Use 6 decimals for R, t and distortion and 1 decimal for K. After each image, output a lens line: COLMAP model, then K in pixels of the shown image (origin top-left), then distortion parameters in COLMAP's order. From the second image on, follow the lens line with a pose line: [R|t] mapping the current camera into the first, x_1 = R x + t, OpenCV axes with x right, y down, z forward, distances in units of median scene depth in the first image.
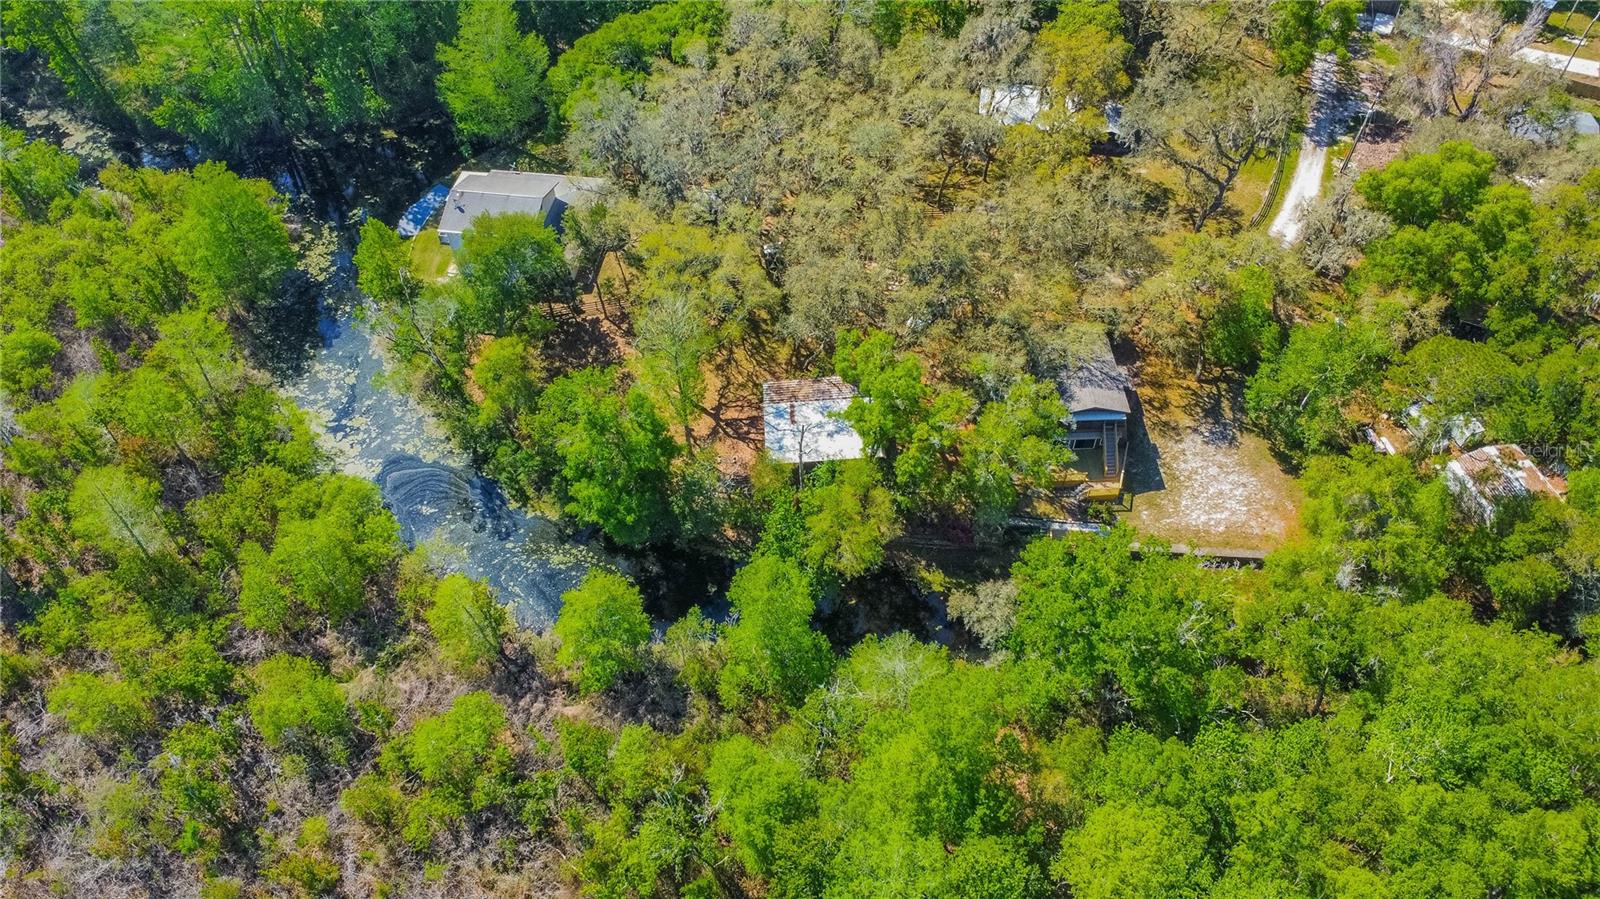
lens RADIAL K [[1151.4, 0, 802.7], [0, 1151.4, 444.2], [0, 0, 1]] dist [-0.033187, -0.004309]
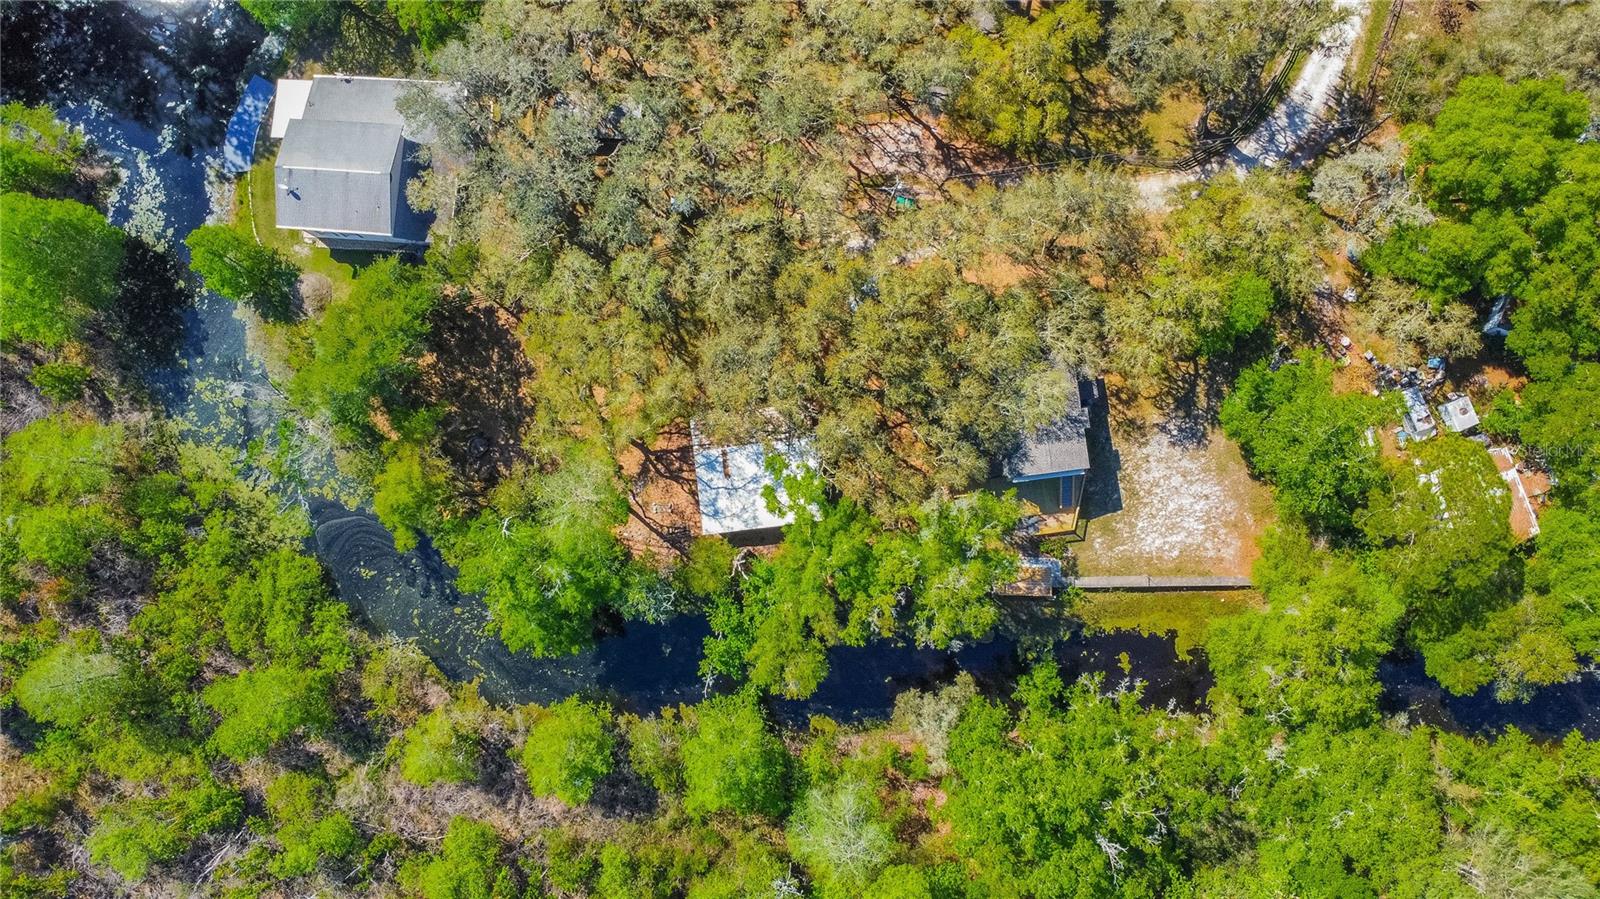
lens RADIAL K [[1151.4, 0, 796.2], [0, 1151.4, 434.2], [0, 0, 1]] dist [-0.033187, -0.004309]
pose [[0.996479, -0.079048, -0.027962, 0.074759], [0.080624, 0.811725, 0.578448, -0.567126], [-0.023028, -0.578666, 0.815240, 0.254840]]
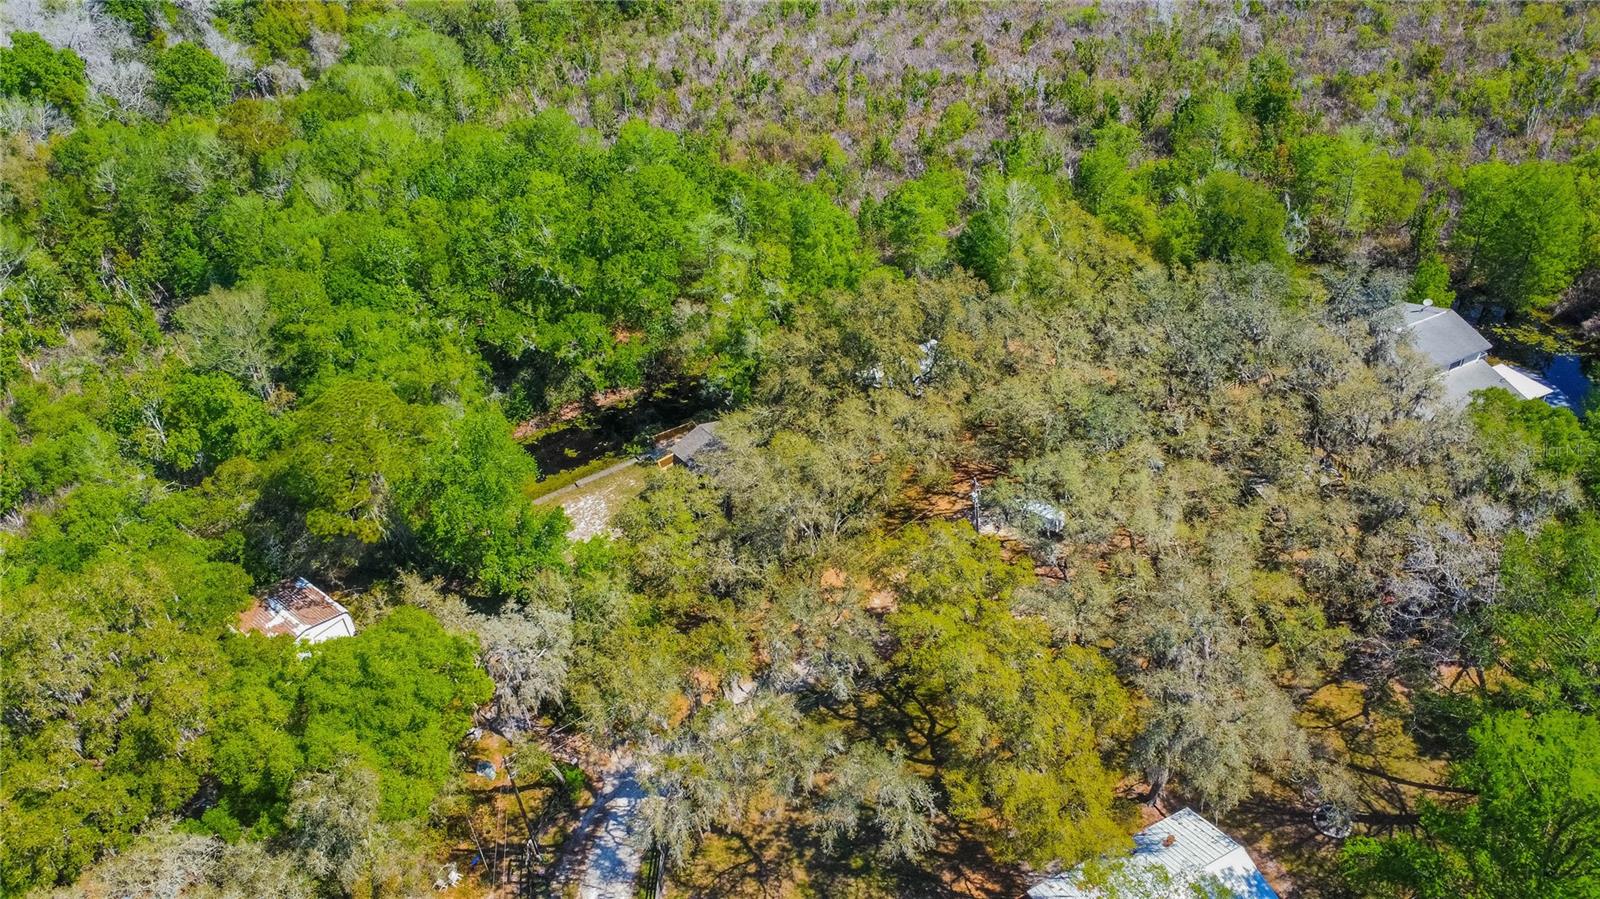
lens RADIAL K [[1151.4, 0, 797.9], [0, 1151.4, 444.3], [0, 0, 1]] dist [-0.033187, -0.004309]
pose [[-0.816602, 0.386365, -0.428816, 0.583604], [-0.388314, 0.181928, 0.903391, -0.910172], [0.427052, 0.904226, 0.001468, 0.981339]]
